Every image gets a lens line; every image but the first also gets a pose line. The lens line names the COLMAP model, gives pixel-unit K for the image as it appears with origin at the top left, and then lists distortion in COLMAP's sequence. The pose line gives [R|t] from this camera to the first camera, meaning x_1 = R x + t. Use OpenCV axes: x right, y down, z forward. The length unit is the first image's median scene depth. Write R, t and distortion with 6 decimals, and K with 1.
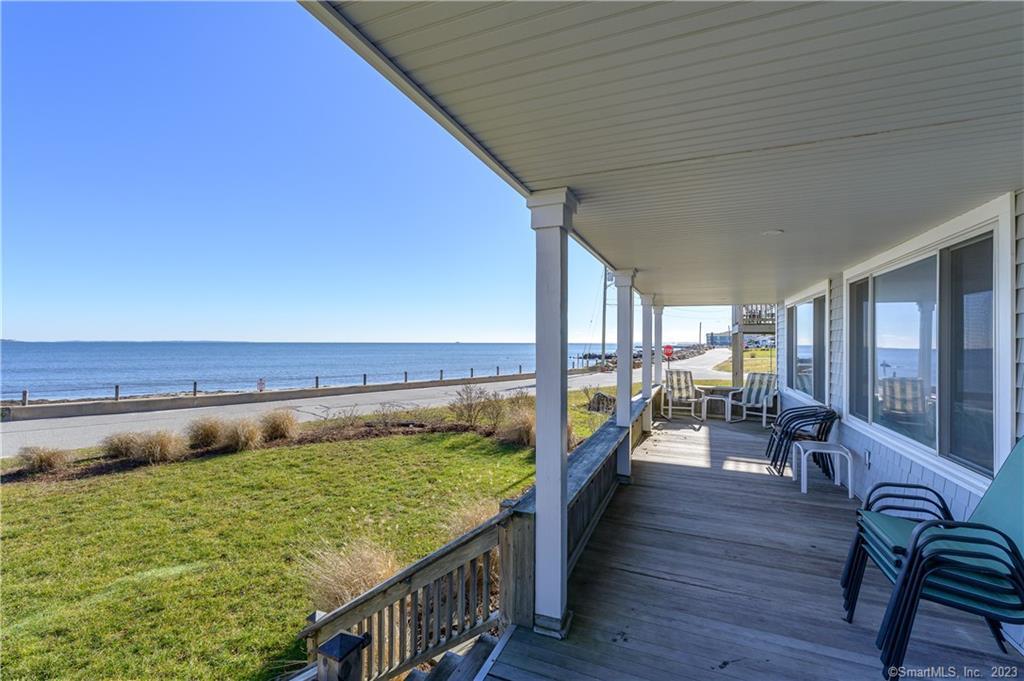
lens RADIAL K [[412.7, 0, 514.4], [0, 412.7, 338.6], [0, 0, 1]] dist [-0.000593, 0.000021]
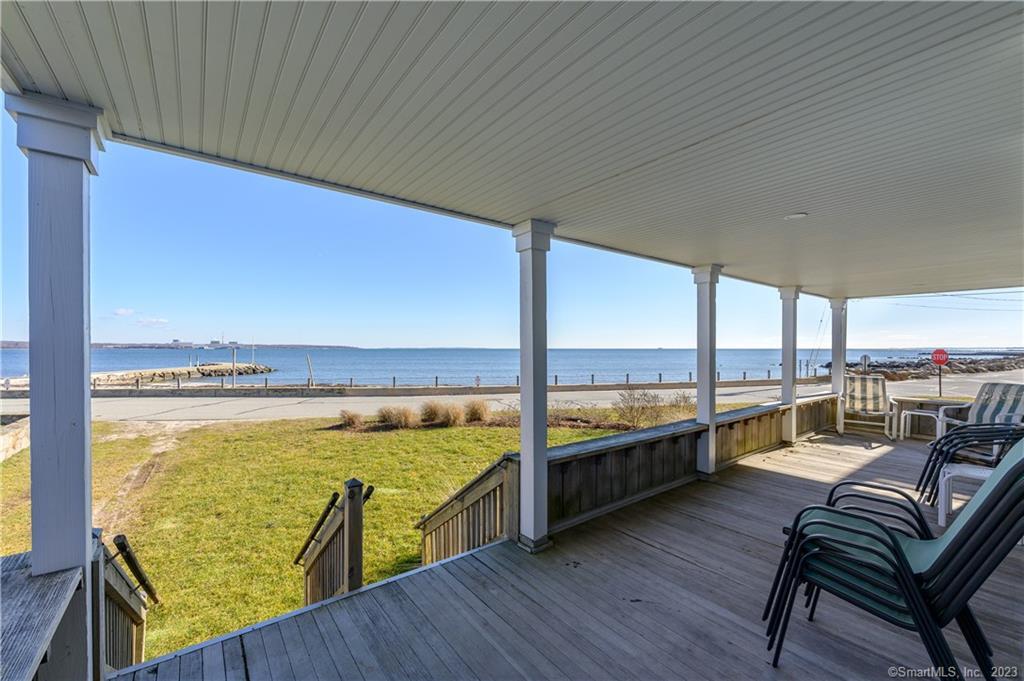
lens RADIAL K [[413.5, 0, 510.7], [0, 413.5, 352.8], [0, 0, 1]] dist [0.000505, 0.000068]
pose [[0.855371, 0.002066, -0.518012, 0.253694], [0.006382, 0.999874, 0.014526, 0.015952], [0.517977, -0.015731, 0.855250, -0.063282]]
